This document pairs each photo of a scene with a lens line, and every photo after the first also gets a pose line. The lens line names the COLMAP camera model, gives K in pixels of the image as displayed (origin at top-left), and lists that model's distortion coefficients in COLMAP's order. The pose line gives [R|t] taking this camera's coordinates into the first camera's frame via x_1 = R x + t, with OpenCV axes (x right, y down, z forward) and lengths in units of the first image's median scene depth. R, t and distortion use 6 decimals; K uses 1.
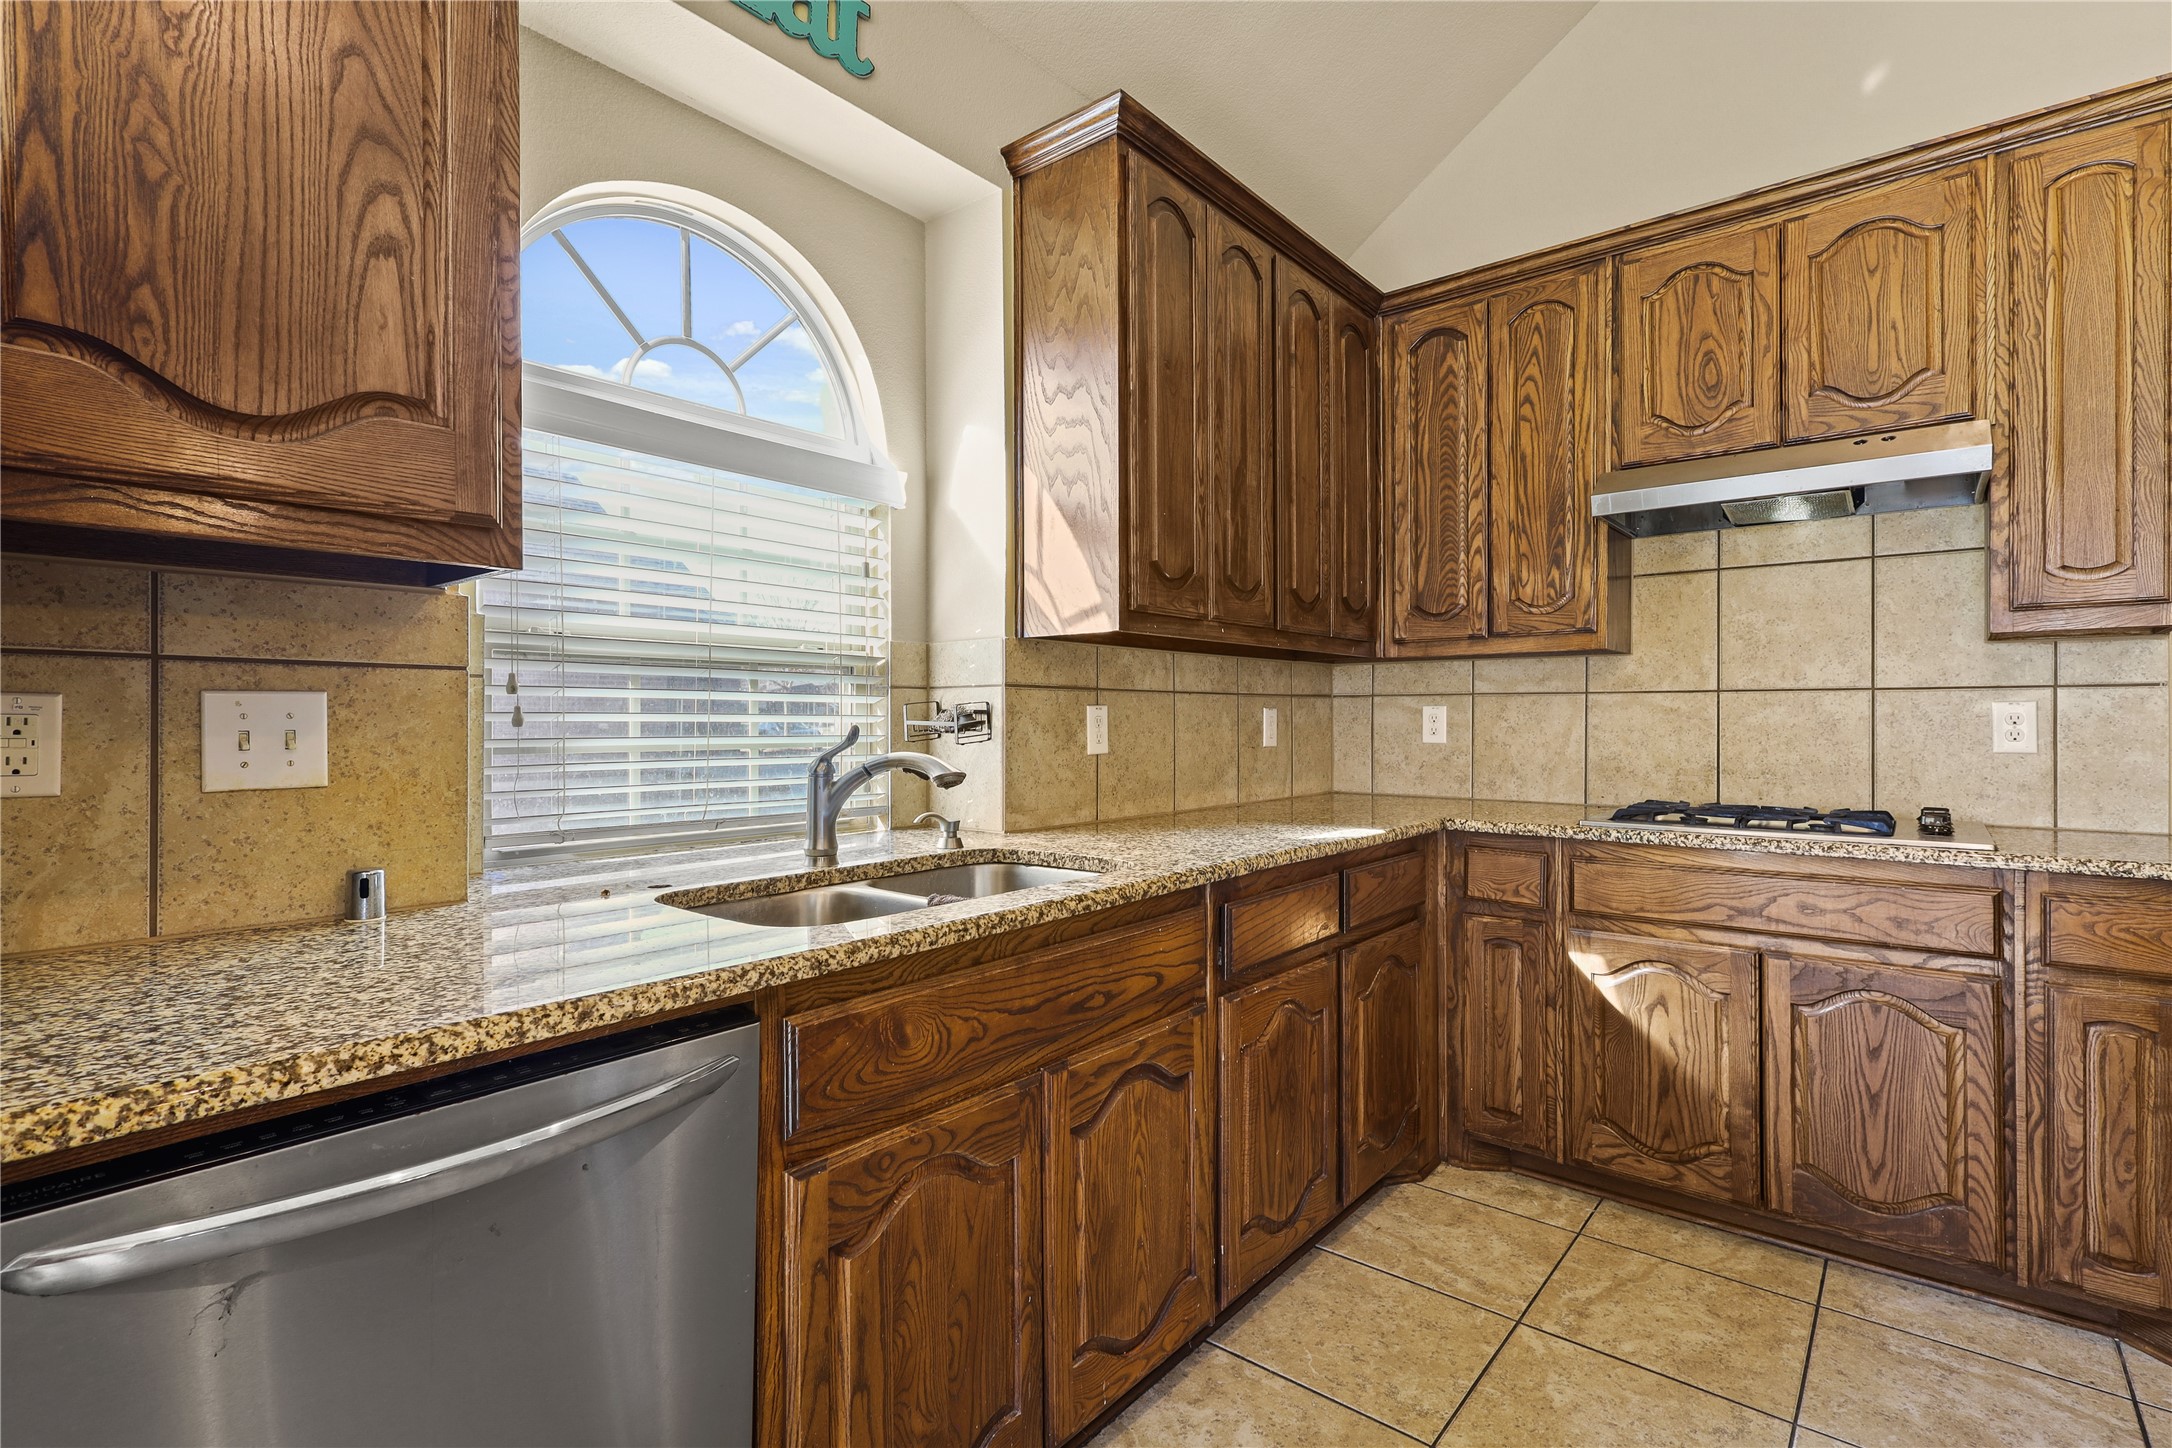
lens RADIAL K [[1015.9, 0, 1093.6], [0, 1015.9, 726.1], [0, 0, 1]] dist [-0.010708, 0.001076]
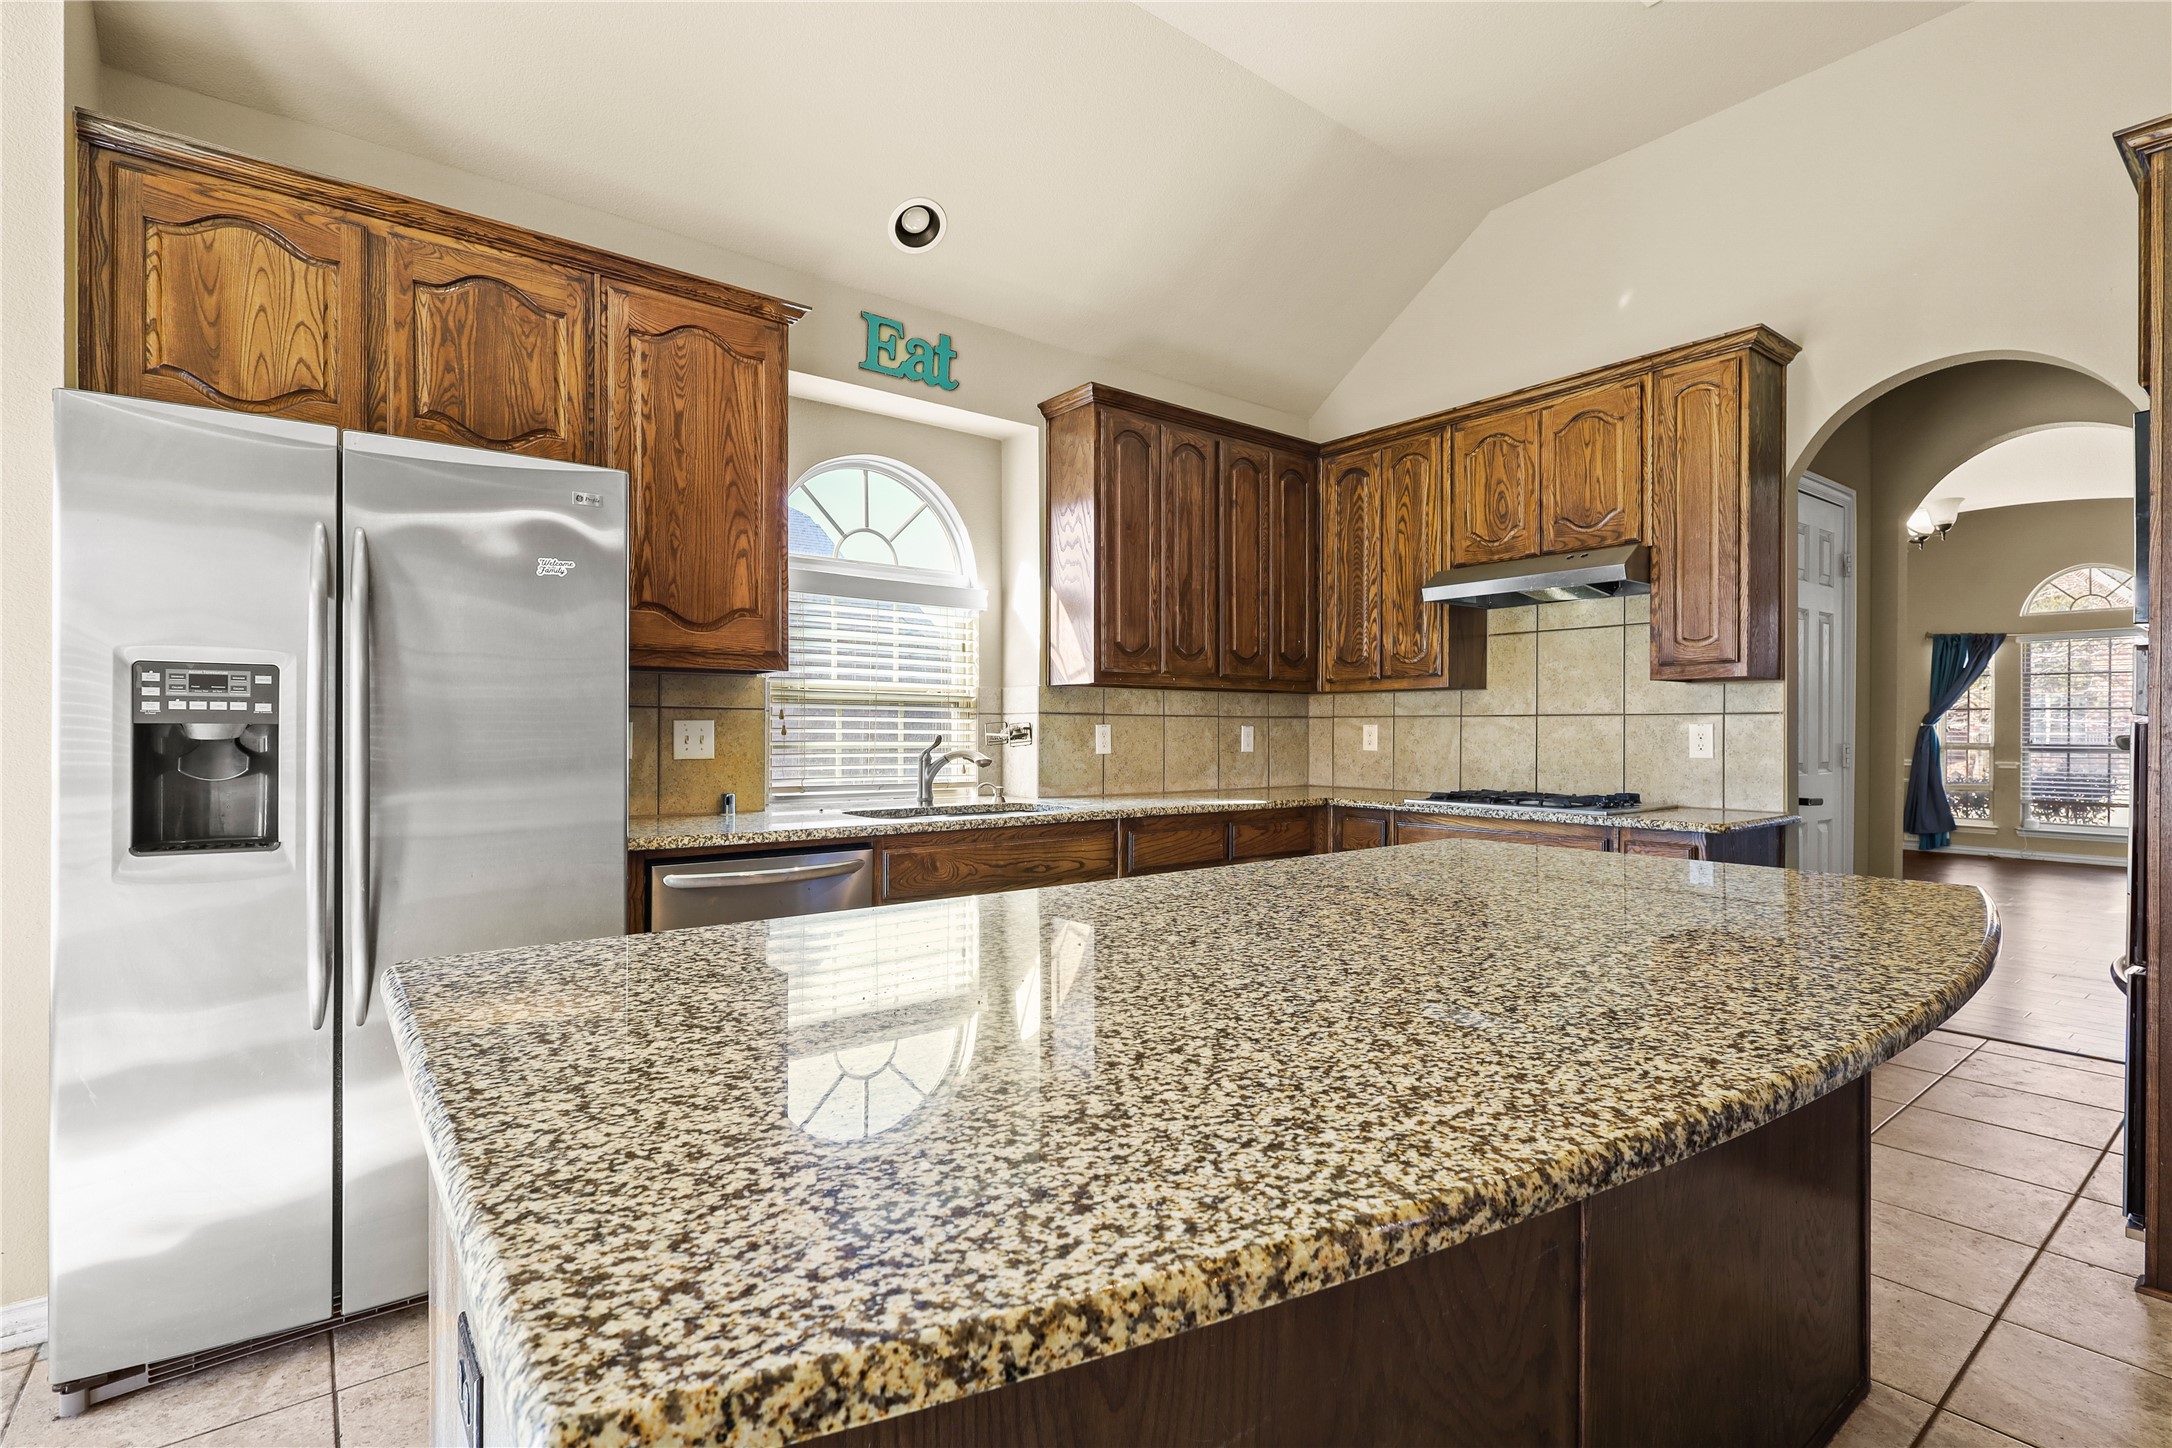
lens RADIAL K [[1015.9, 0, 1093.6], [0, 1015.9, 726.1], [0, 0, 1]] dist [-0.010708, 0.001076]
pose [[0.979270, 0.002759, -0.202543, 0.336500], [-0.005450, 0.999904, -0.012730, 0.003599], [0.202488, 0.013570, 0.979191, -0.642625]]
